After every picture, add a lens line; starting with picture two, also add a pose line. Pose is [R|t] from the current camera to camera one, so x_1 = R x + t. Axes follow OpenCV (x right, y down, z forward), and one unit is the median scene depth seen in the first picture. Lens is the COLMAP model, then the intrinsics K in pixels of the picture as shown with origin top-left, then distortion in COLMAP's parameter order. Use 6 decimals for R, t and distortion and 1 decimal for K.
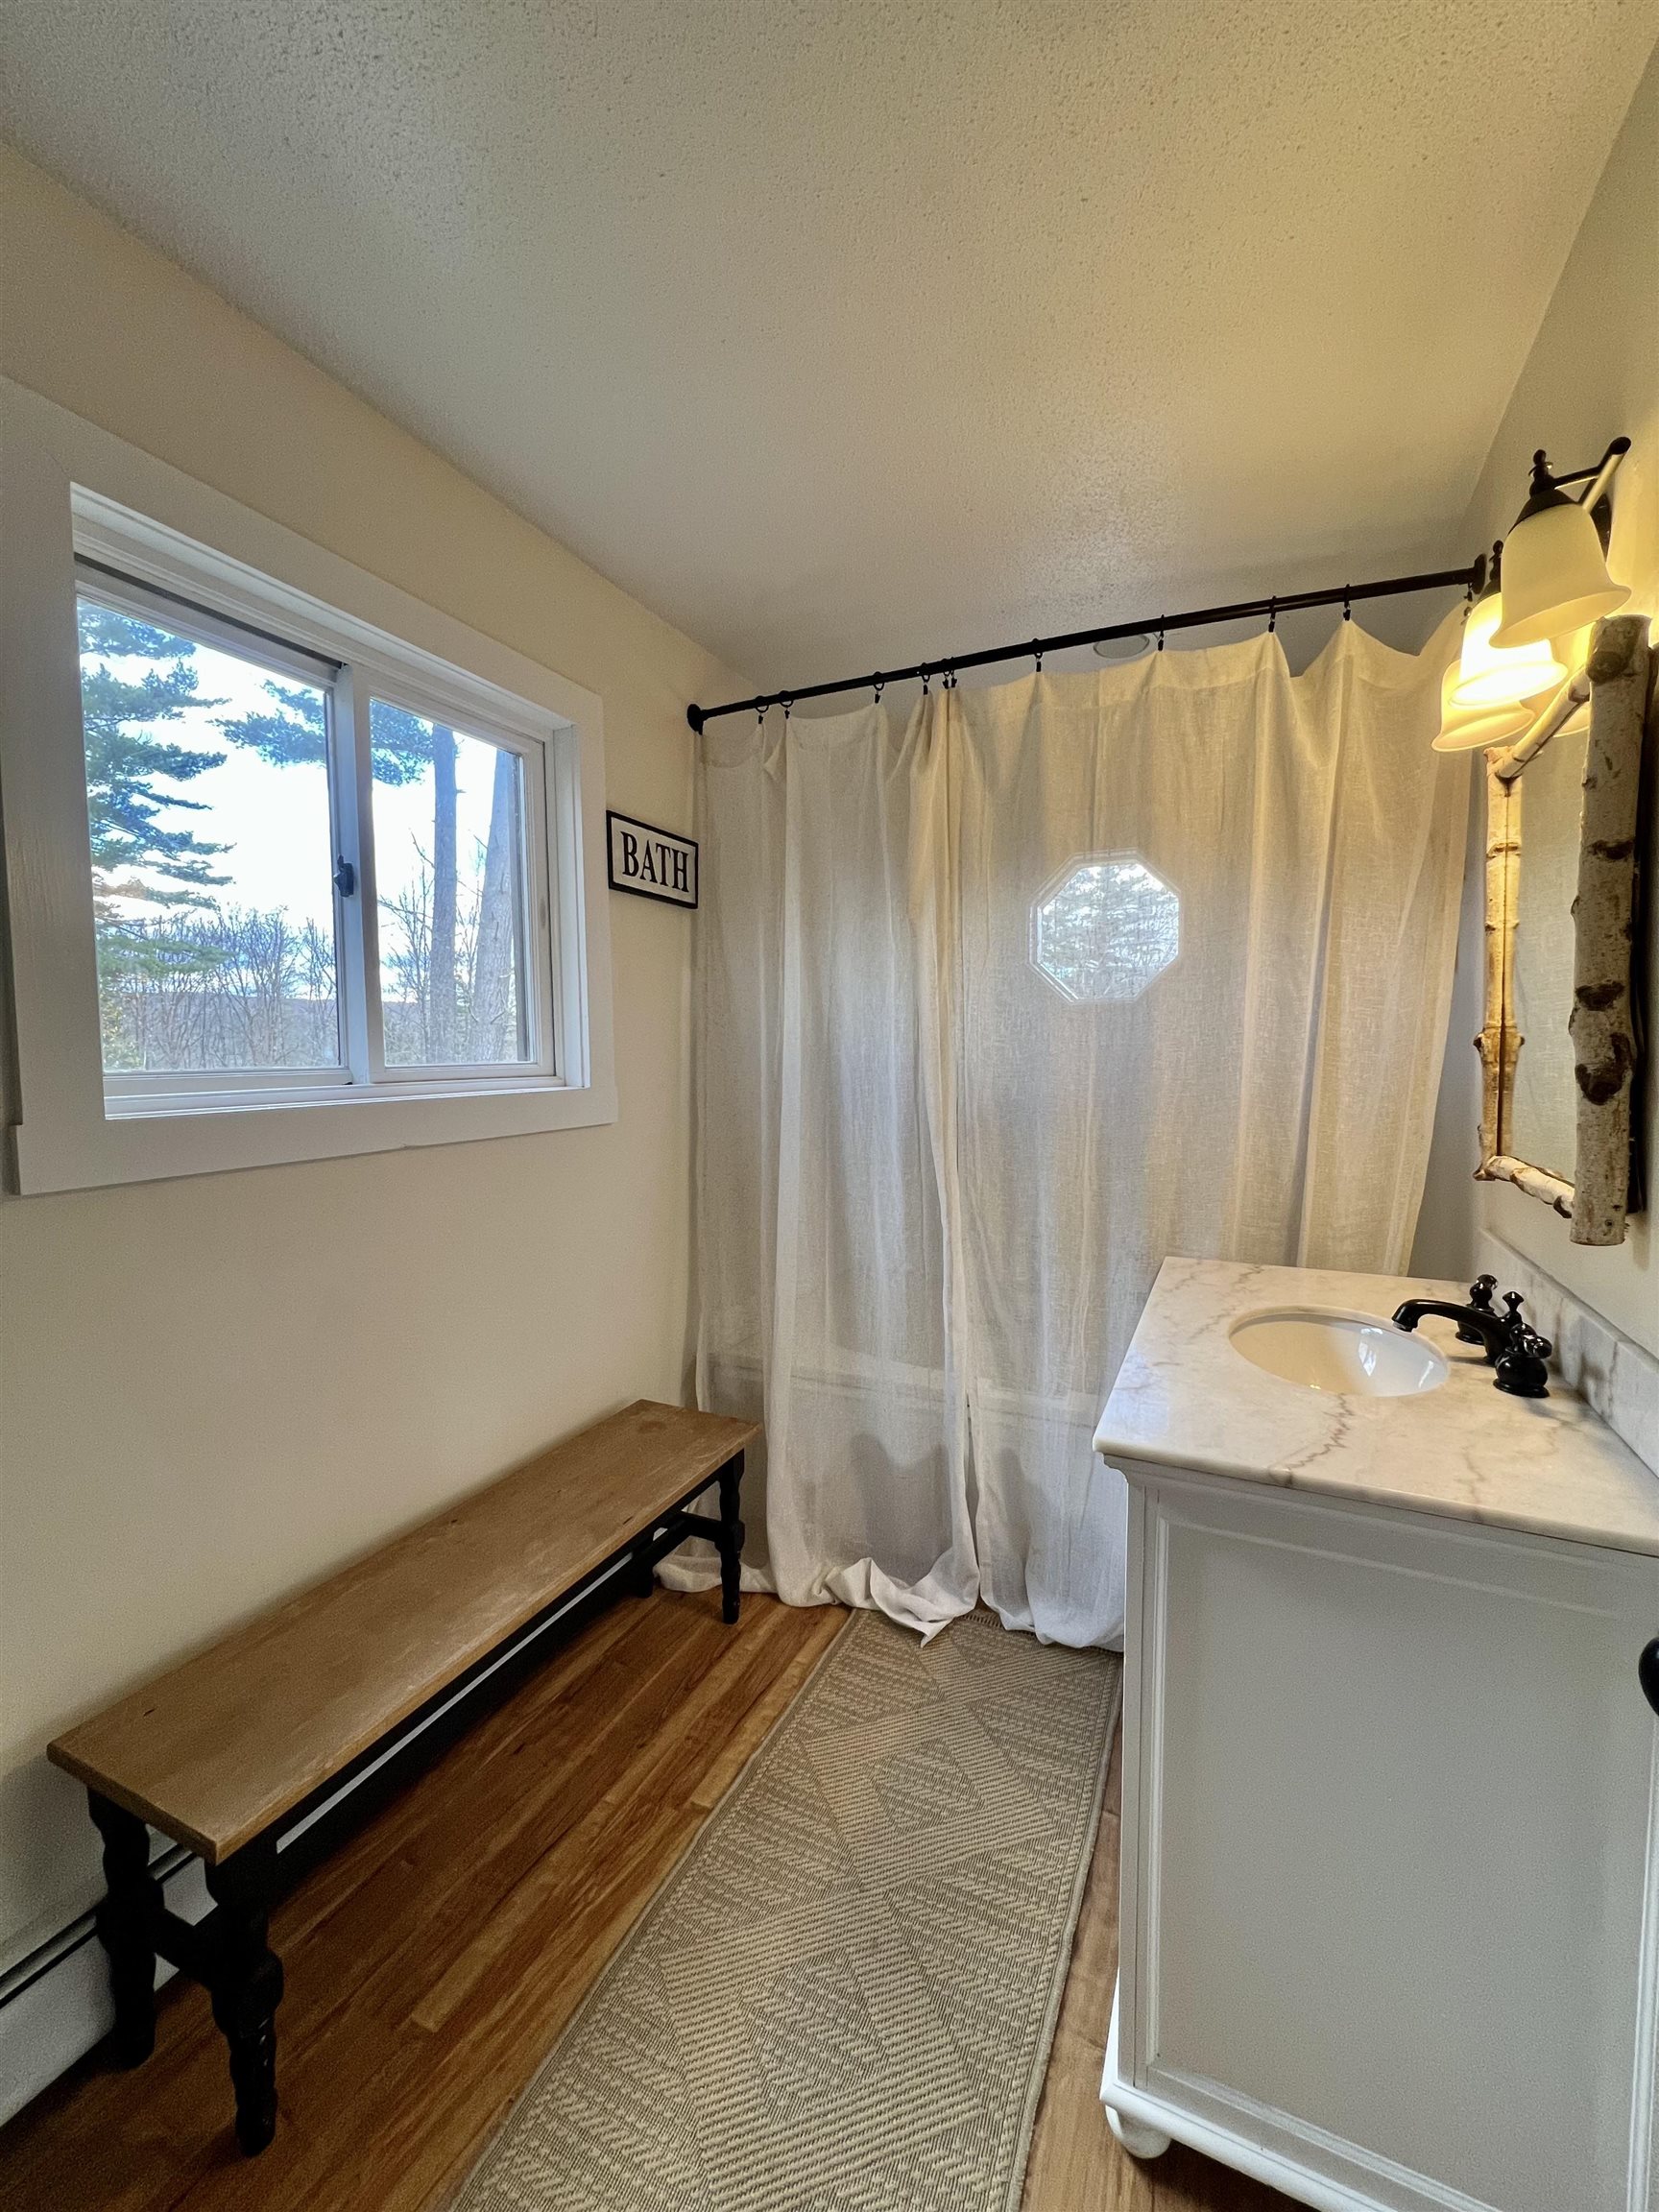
lens RADIAL K [[877.3, 0, 840.6], [0, 877.3, 1102.8], [0, 0, 1]] dist [-0.002800, 0.000460]
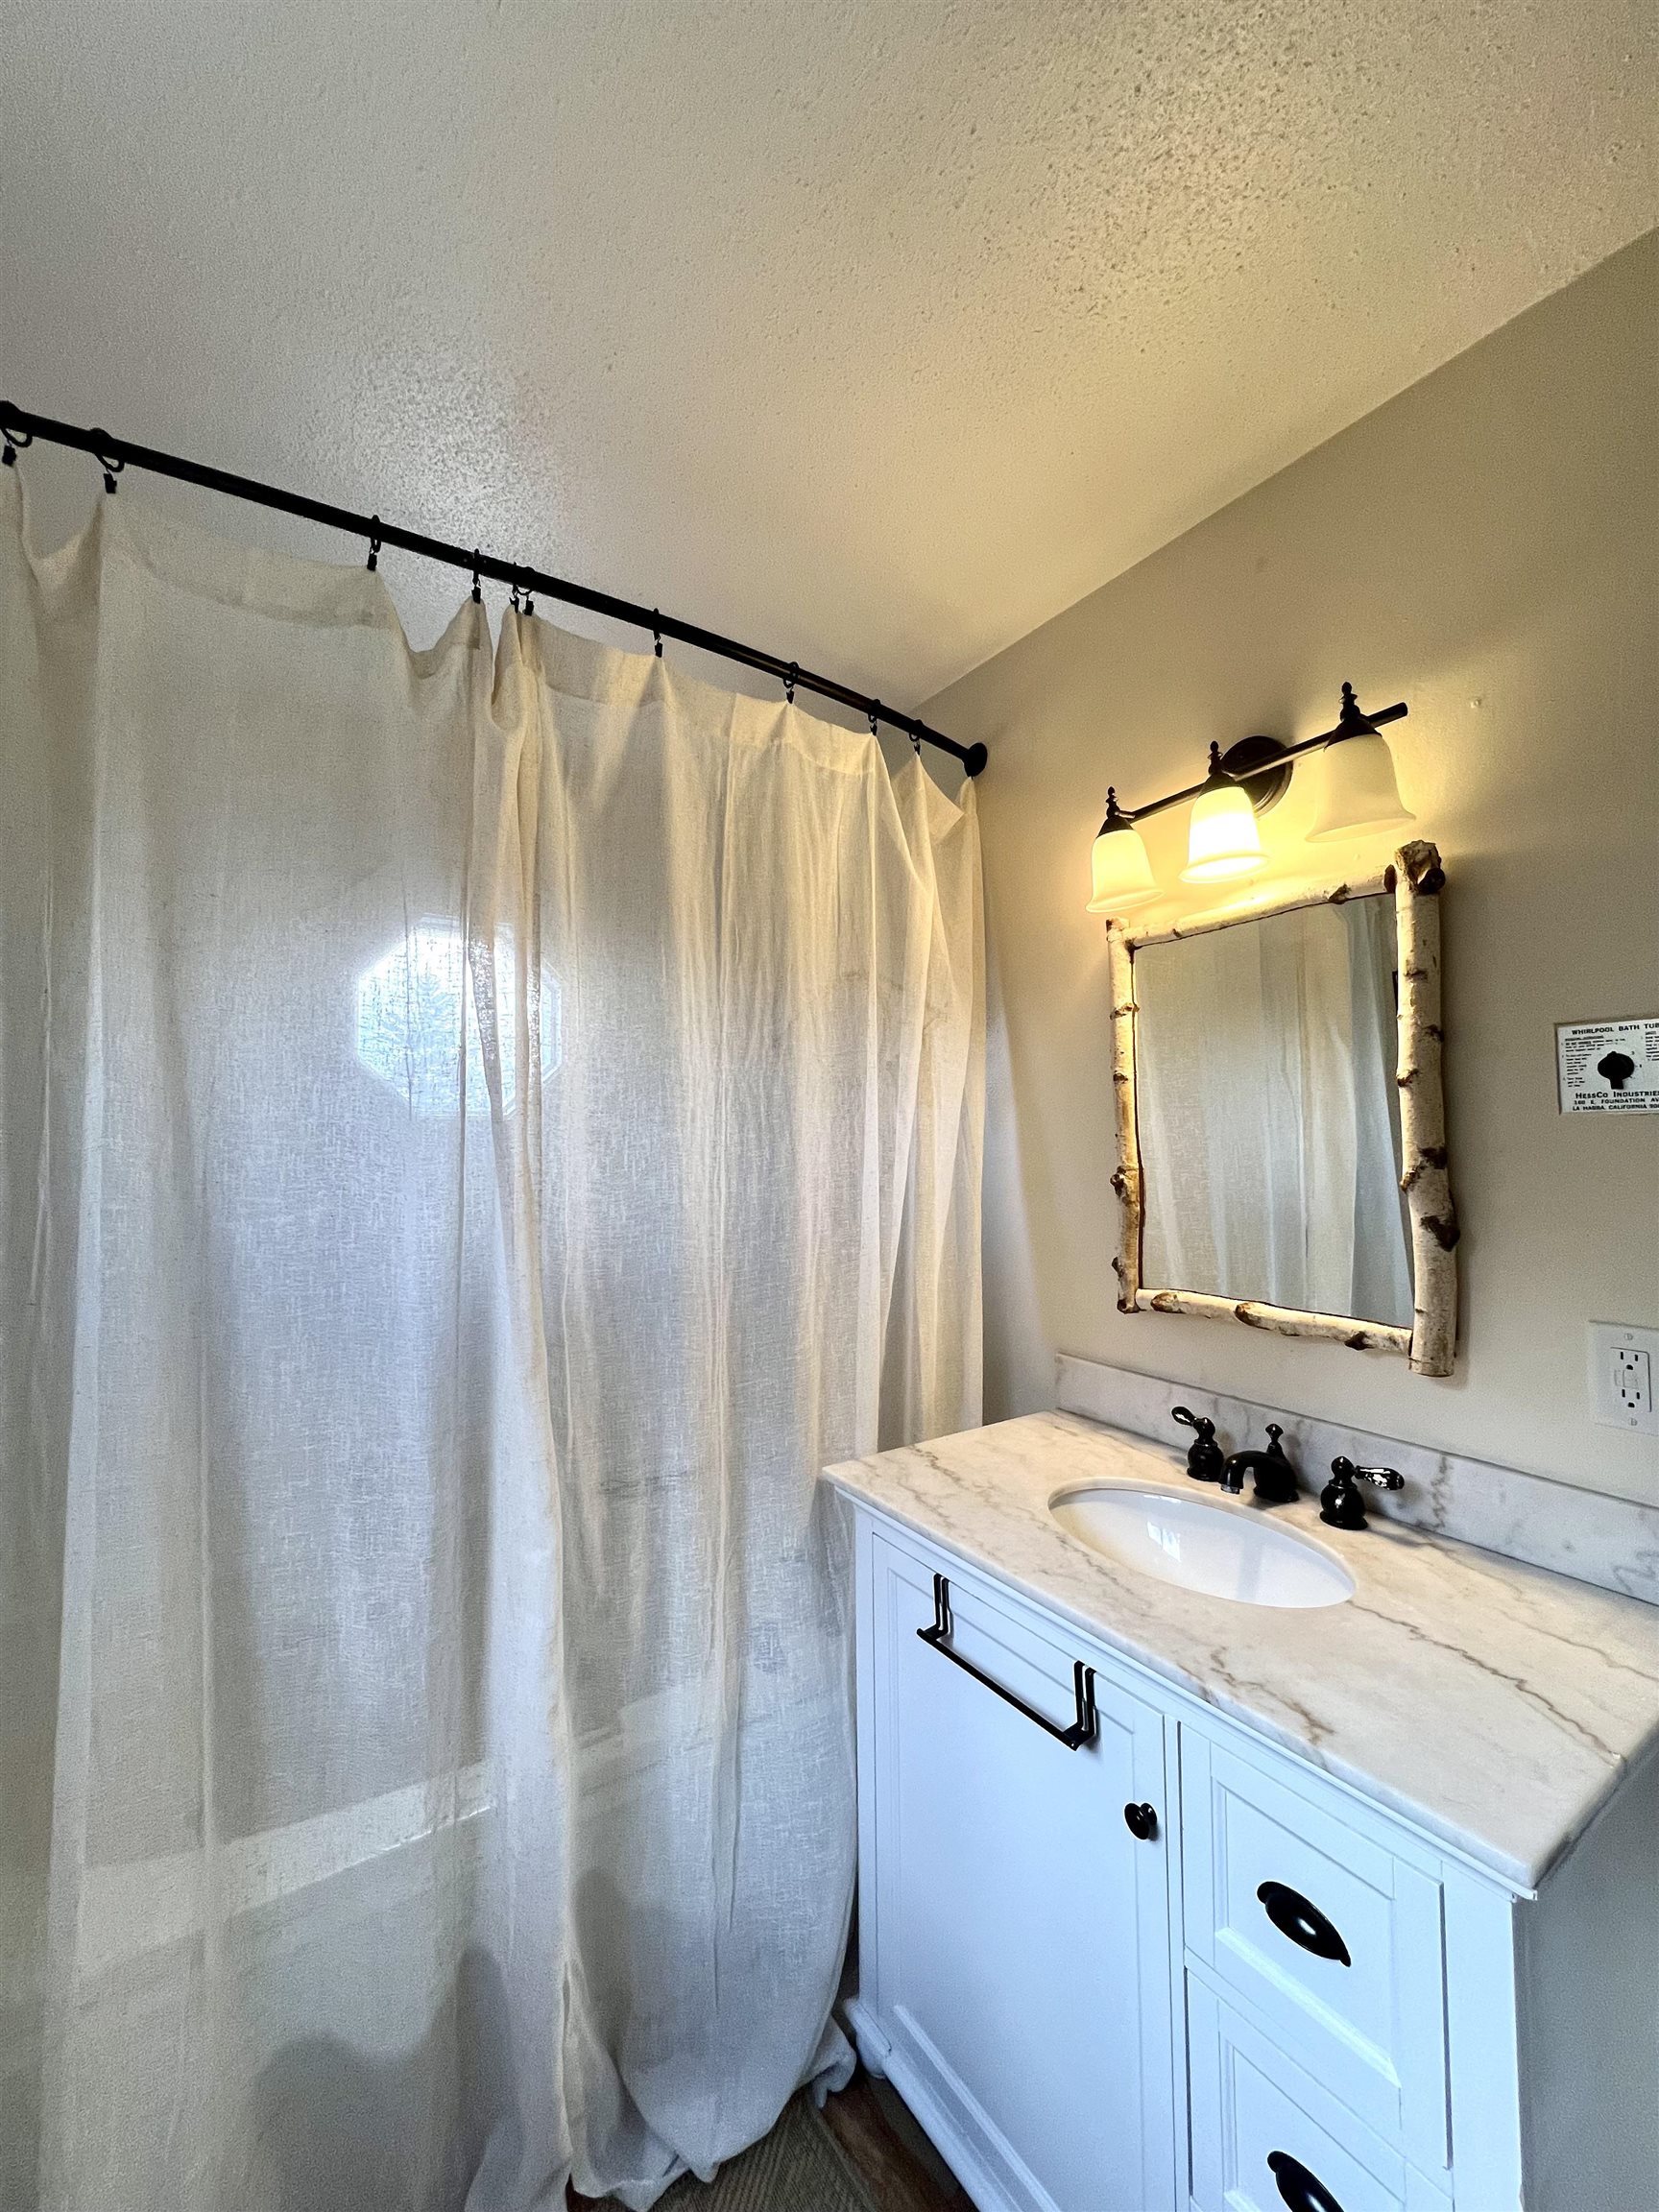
lens RADIAL K [[877.3, 0, 840.6], [0, 877.3, 1102.8], [0, 0, 1]] dist [-0.002800, 0.000460]
pose [[0.522055, 0.039925, 0.851977, -0.287357], [0.060357, 0.994670, -0.083597, -0.076924], [-0.850773, 0.095065, 0.516863, 0.573759]]
